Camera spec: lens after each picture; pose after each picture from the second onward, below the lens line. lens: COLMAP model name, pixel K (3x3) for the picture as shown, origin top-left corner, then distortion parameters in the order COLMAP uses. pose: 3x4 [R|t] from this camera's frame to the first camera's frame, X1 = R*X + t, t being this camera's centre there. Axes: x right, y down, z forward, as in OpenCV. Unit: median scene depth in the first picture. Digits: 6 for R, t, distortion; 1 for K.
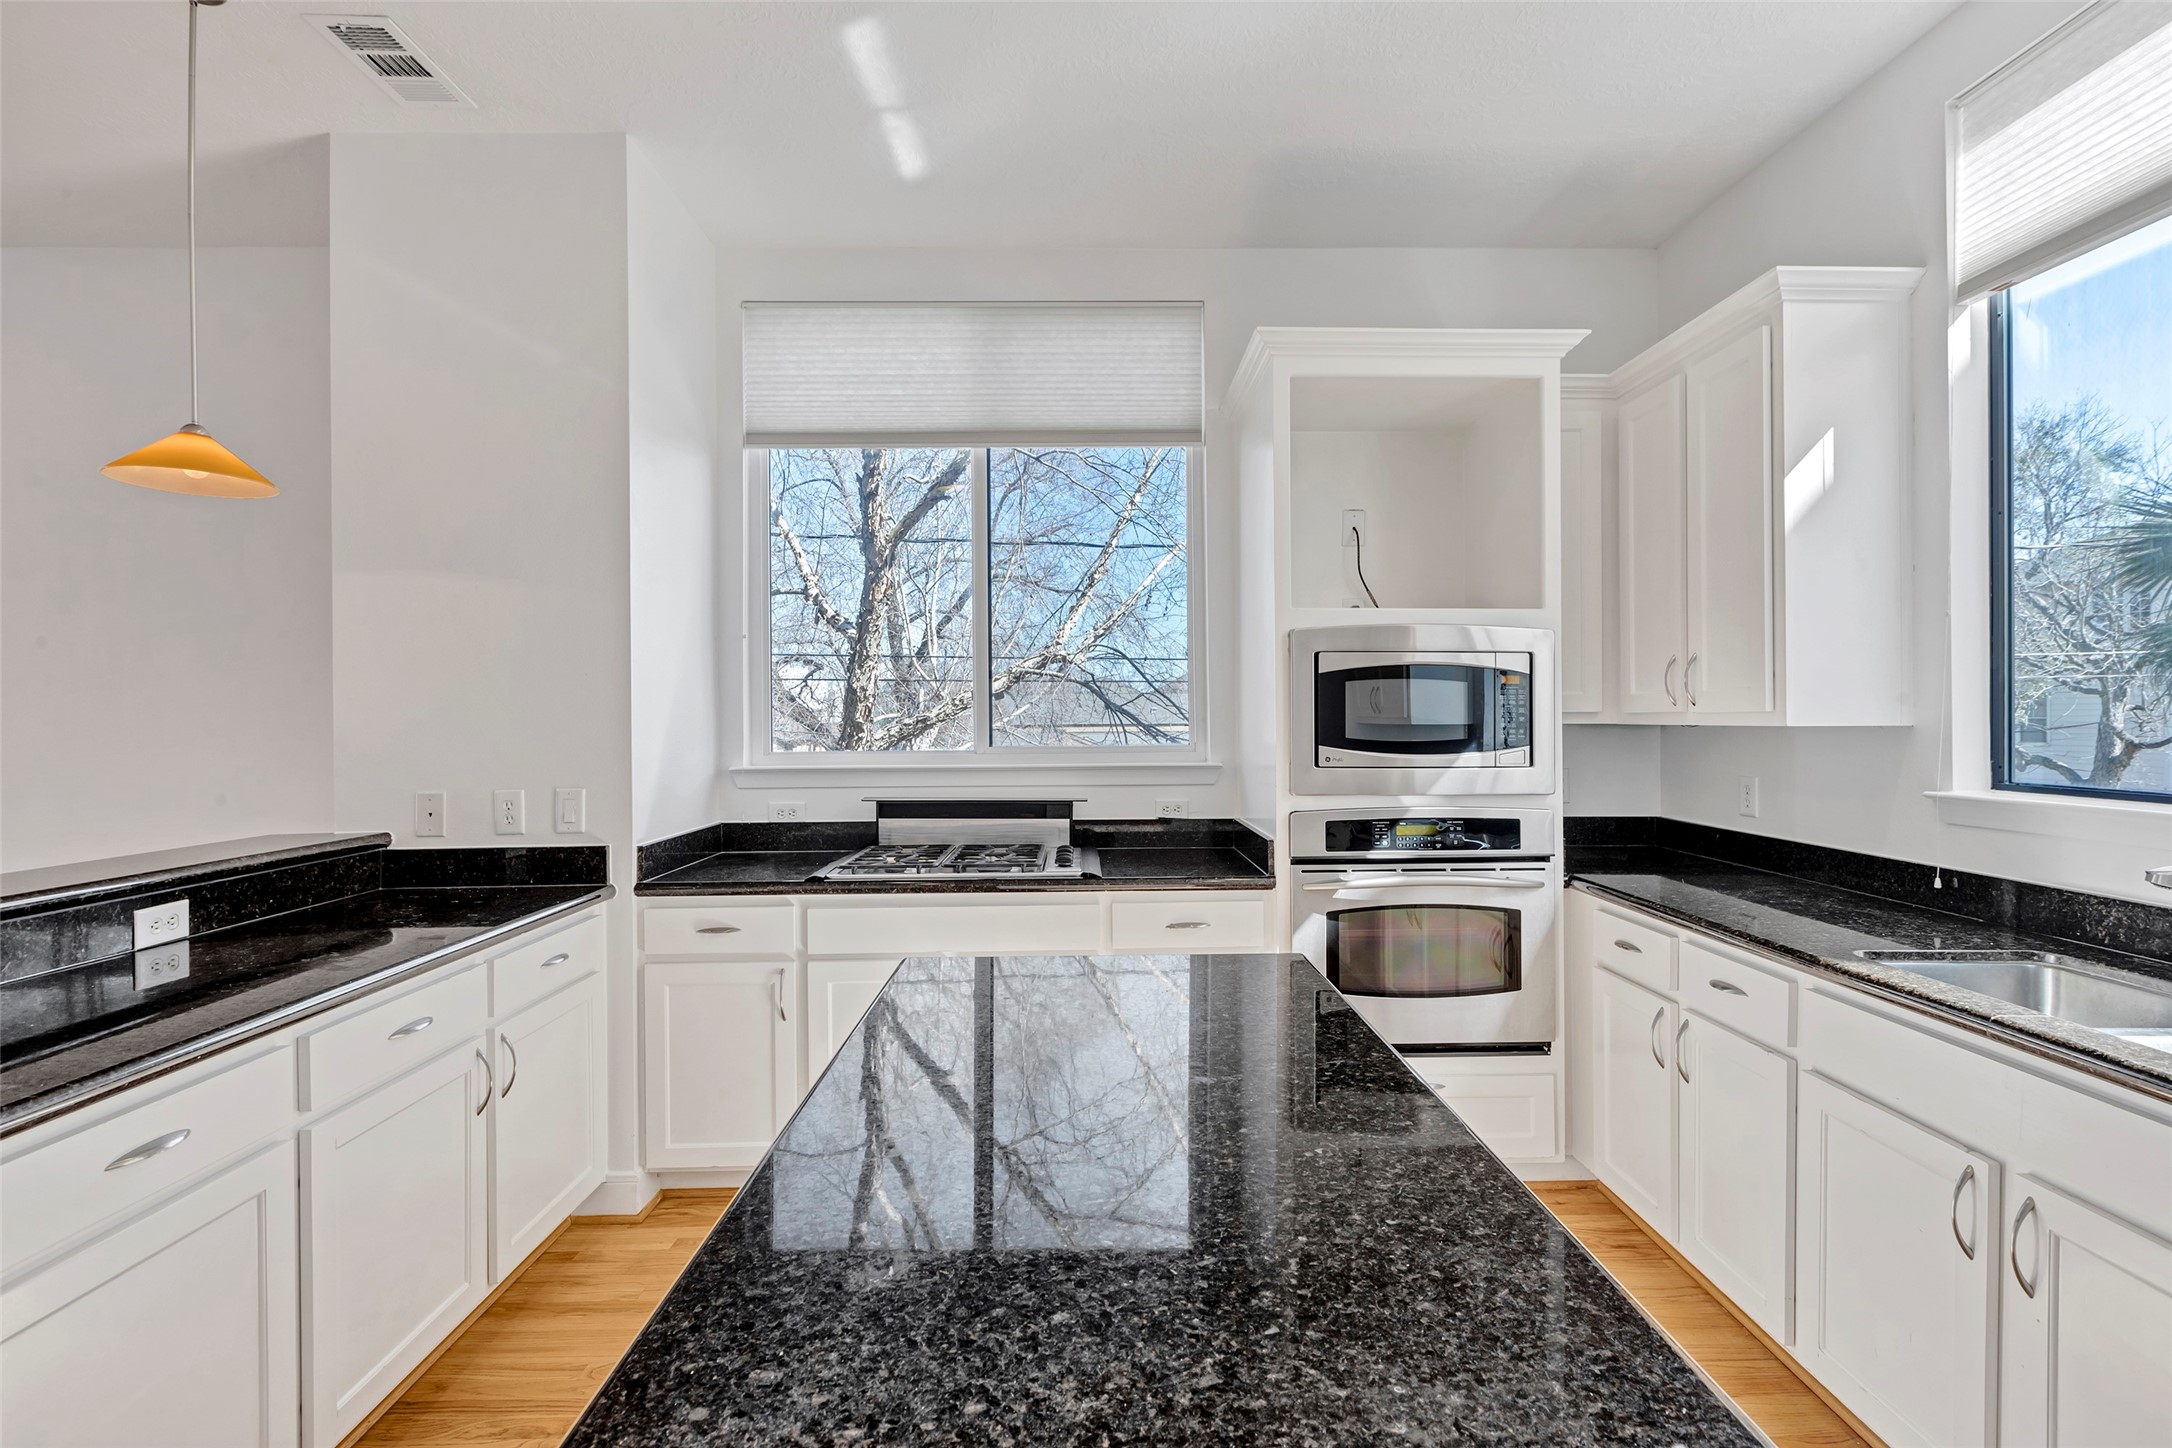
lens RADIAL K [[1002.7, 0, 1089.5], [0, 1002.7, 723.0], [0, 0, 1]] dist [0.002818, 0.000566]
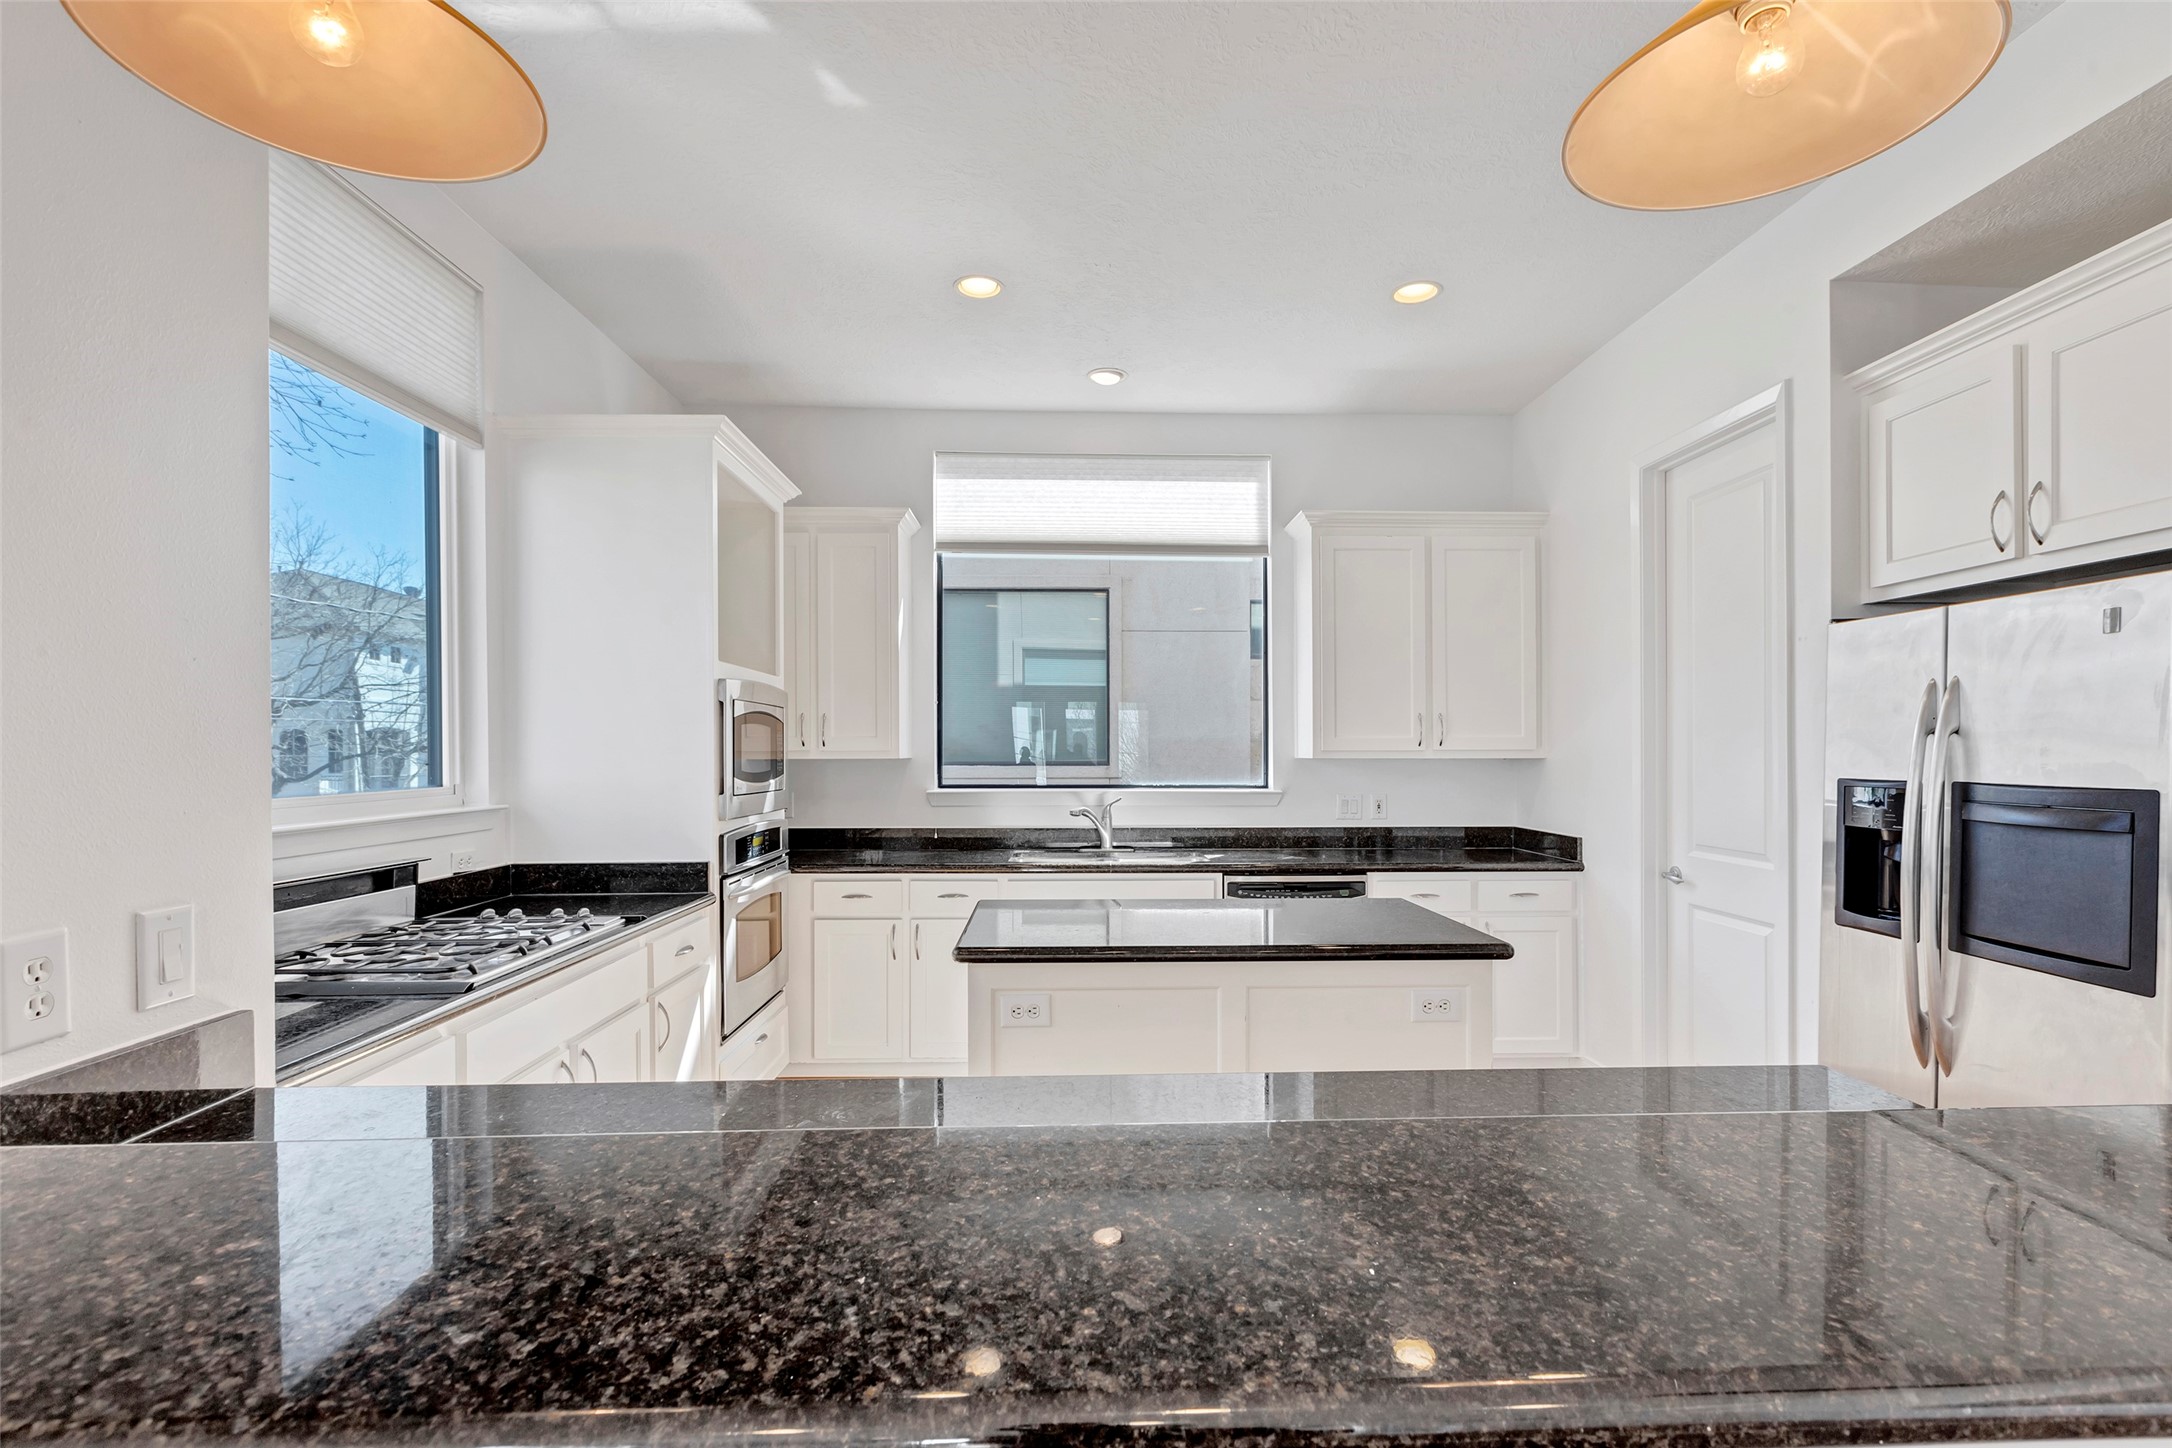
lens RADIAL K [[1002.7, 0, 1100.2], [0, 1002.7, 744.8], [0, 0, 1]] dist [0.002818, 0.000566]
pose [[-0.010203, 0.004054, 0.999940, -0.811665], [0.006826, 0.999969, -0.003985, -0.006998], [-0.999925, 0.006785, -0.010231, 0.471610]]
